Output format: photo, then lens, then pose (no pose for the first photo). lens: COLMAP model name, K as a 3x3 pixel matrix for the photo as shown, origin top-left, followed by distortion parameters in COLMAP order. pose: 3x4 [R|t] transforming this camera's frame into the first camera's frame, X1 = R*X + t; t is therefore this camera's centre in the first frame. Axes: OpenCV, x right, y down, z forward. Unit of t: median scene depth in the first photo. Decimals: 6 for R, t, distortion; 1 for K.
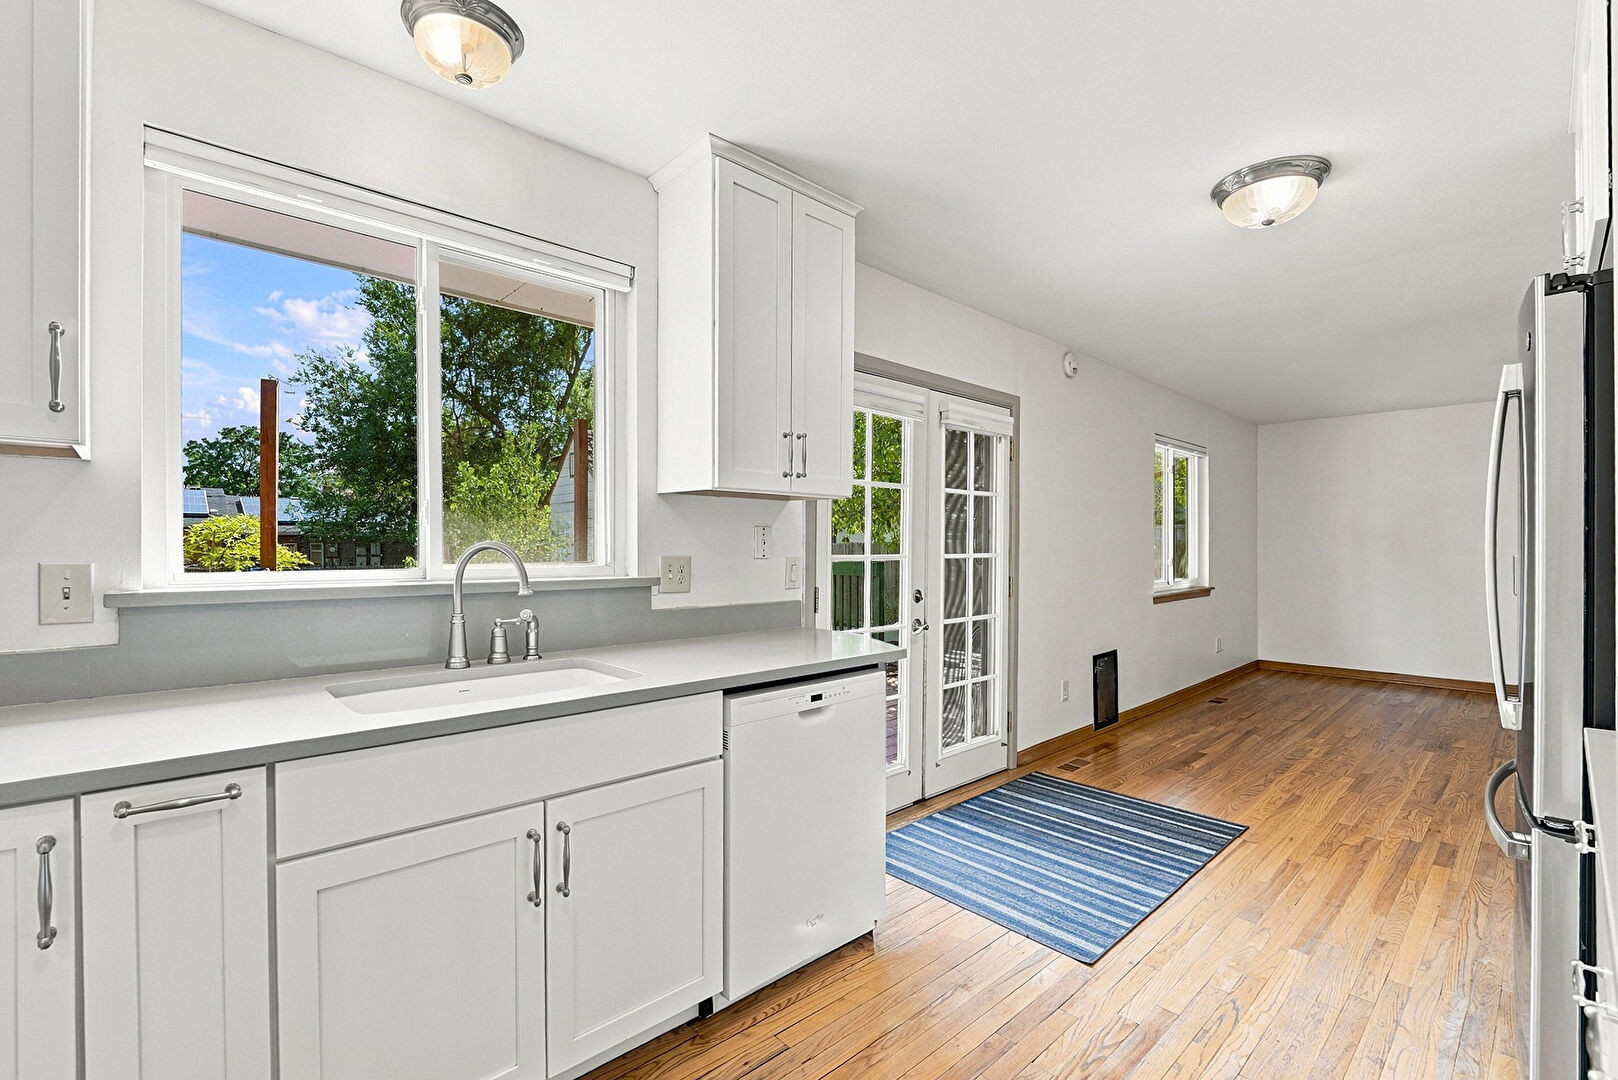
lens RADIAL K [[685.7, 0, 800.7], [0, 685.7, 542.3], [0, 0, 1]] dist [0.000242, -0.006046]
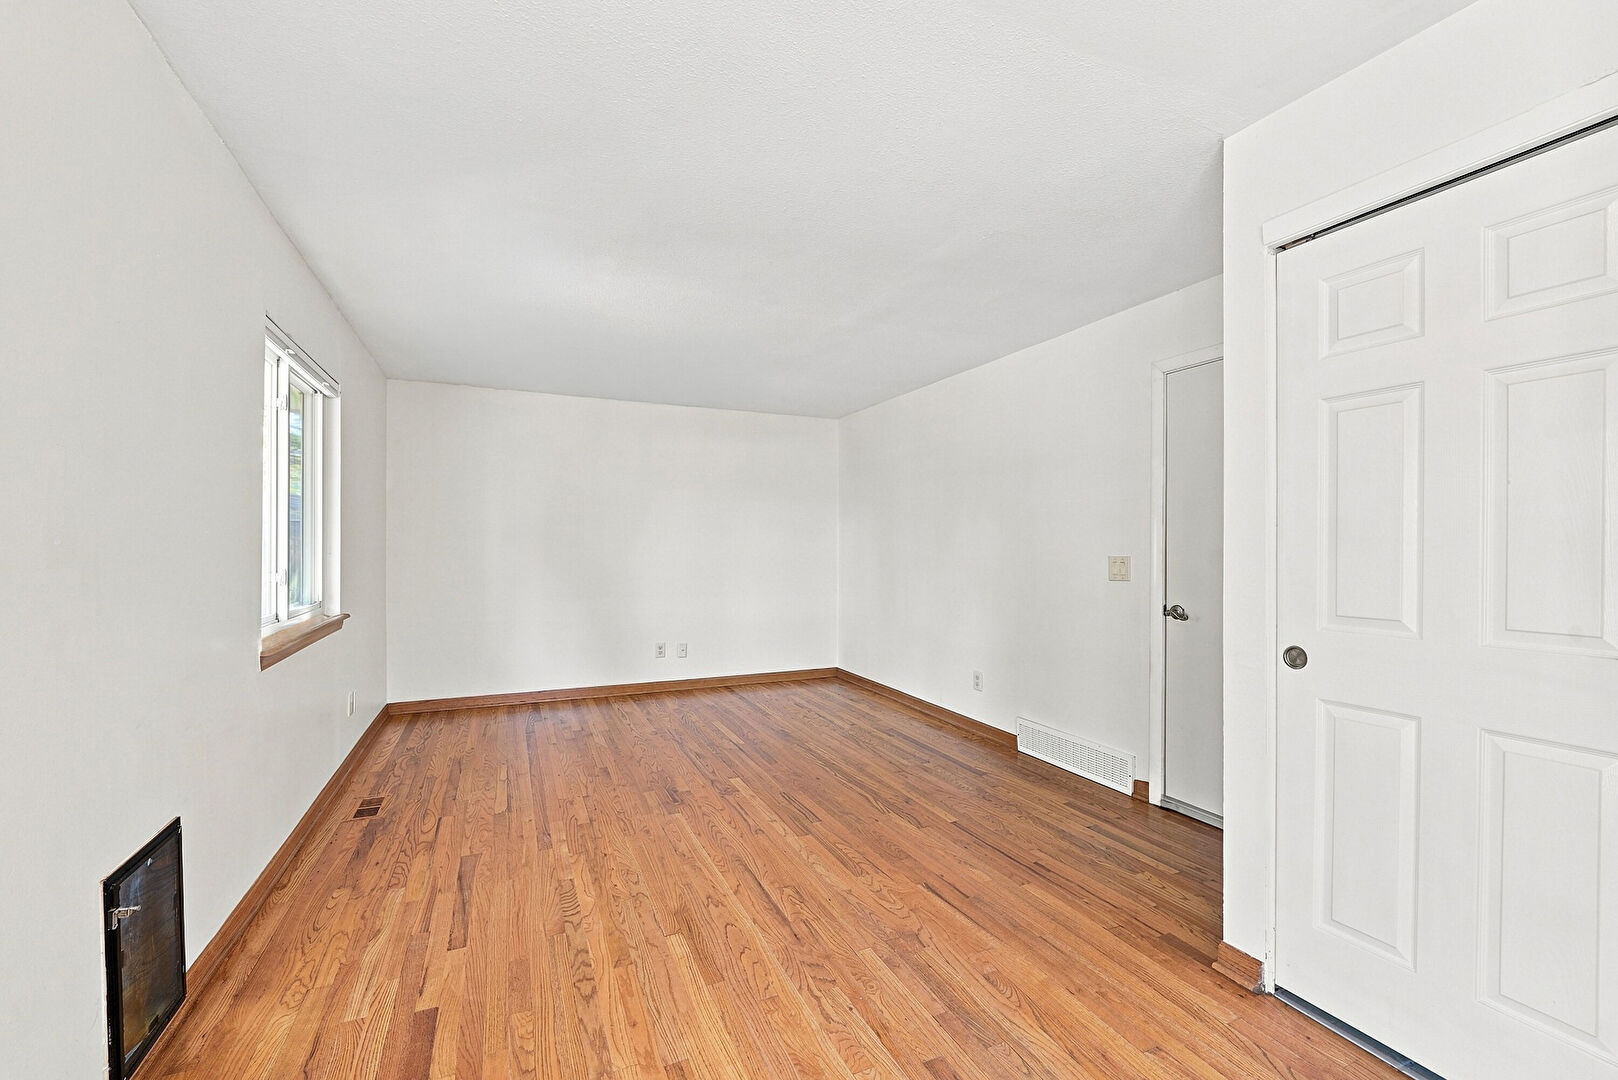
lens RADIAL K [[664.2, 0, 802.6], [0, 664.2, 544.2], [0, 0, 1]] dist [-0.025254, -0.000098]
pose [[0.319429, -0.000235, 0.947610, 0.385387], [-0.006775, 0.999974, 0.002531, -0.000224], [-0.947586, -0.007228, 0.319419, 0.928709]]
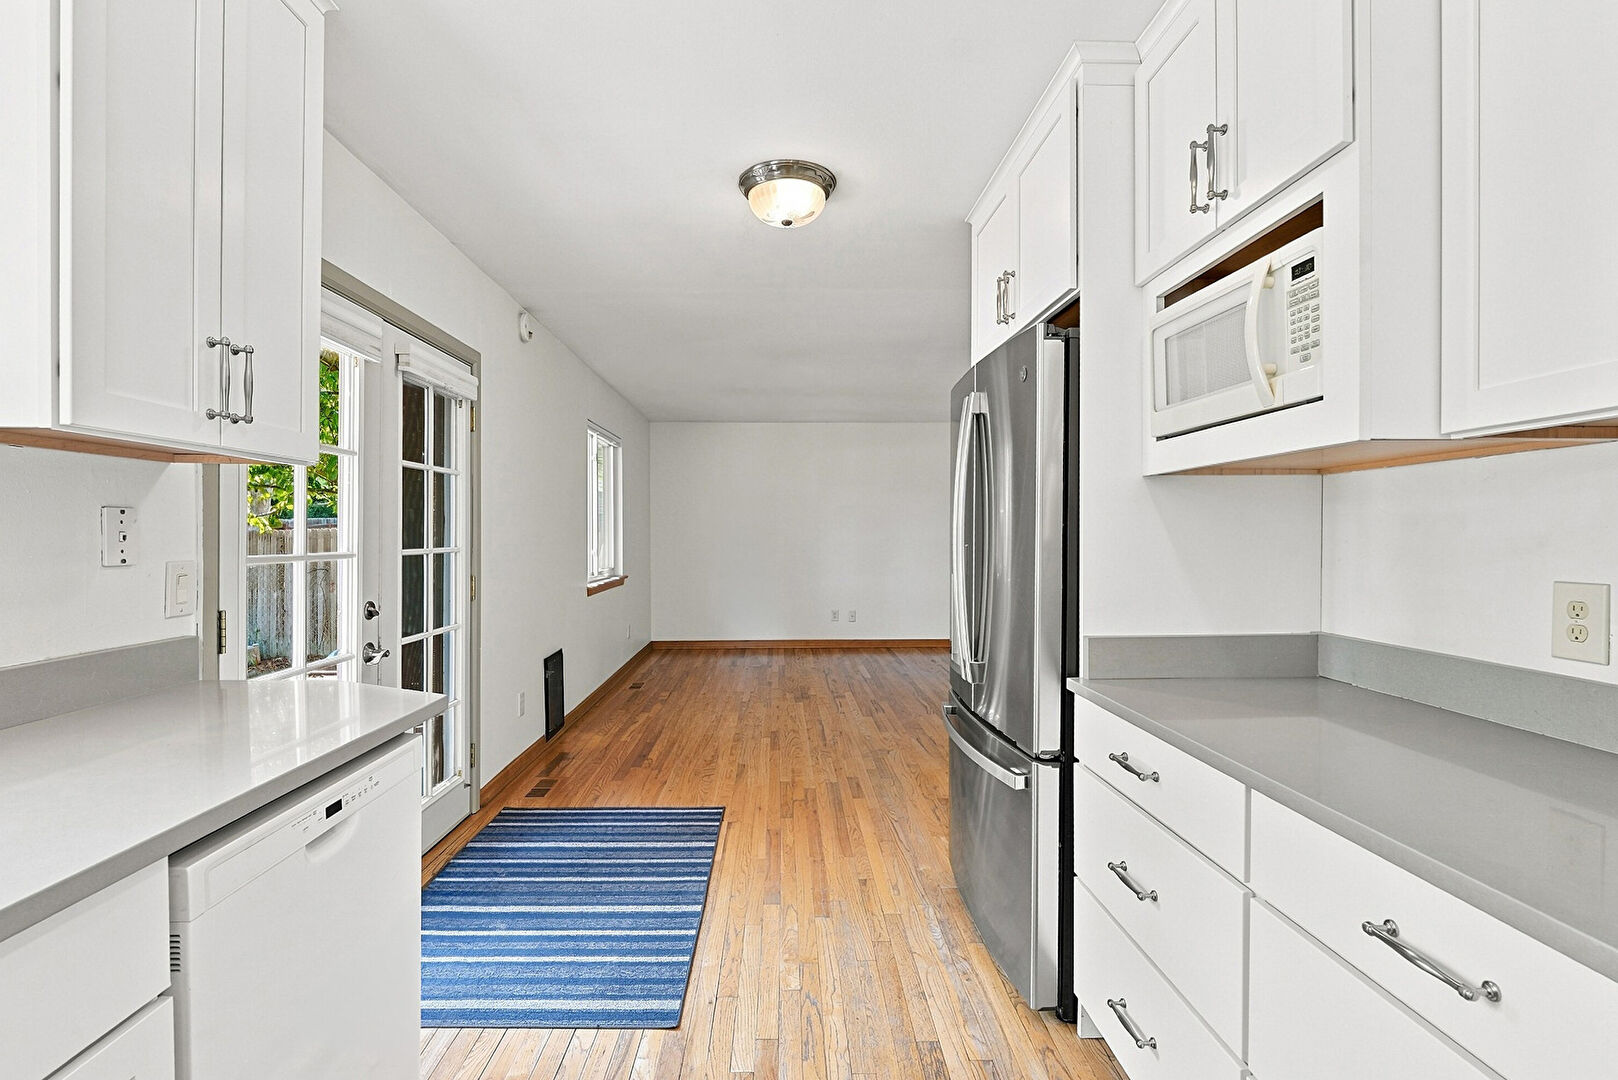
lens RADIAL K [[735.0, 0, 774.1], [0, 735.0, 542.1], [0, 0, 1]] dist [0.000458, -0.008838]
pose [[0.677728, -0.011628, 0.735221, -0.116696], [-0.000266, 0.999871, 0.016059, -0.004424], [-0.735313, -0.011080, 0.677637, 0.207984]]
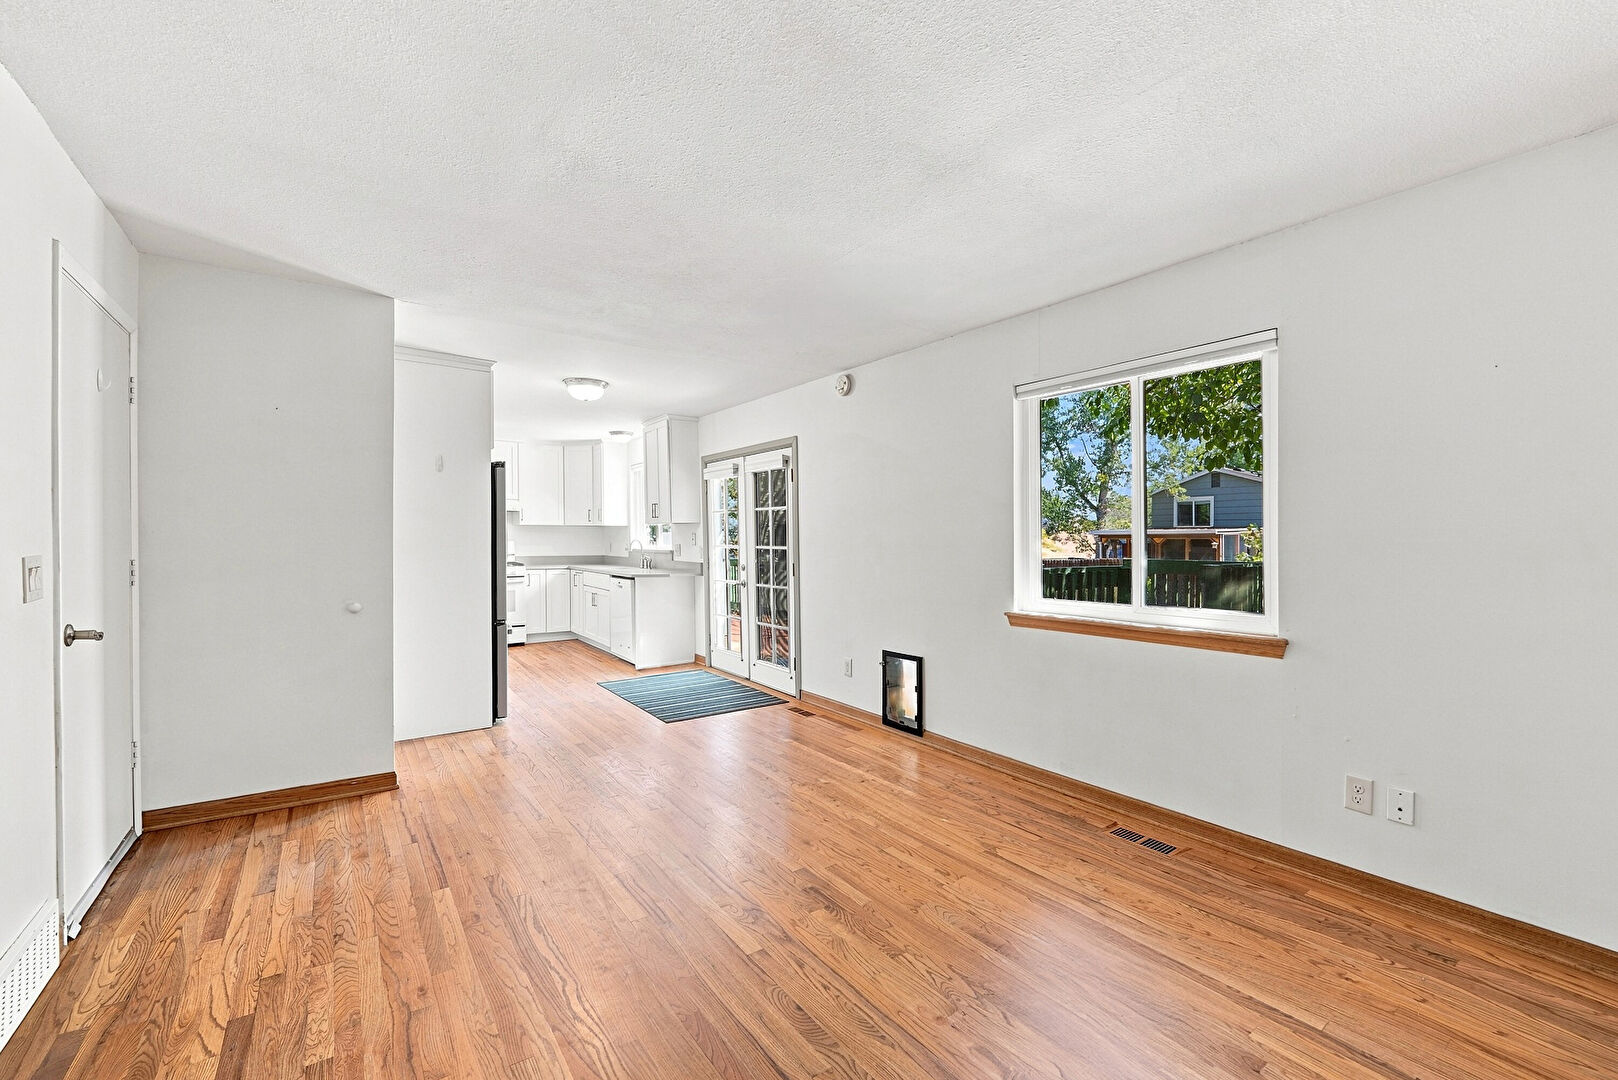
lens RADIAL K [[662.9, 0, 809.0], [0, 662.9, 540.0], [0, 0, 1]] dist [-0.000105, -0.000138]
pose [[-0.119382, 0.000845, -0.992848, 2.238916], [0.002118, 0.999998, 0.000597, 0.002510], [0.992846, -0.002031, -0.119383, 1.596084]]
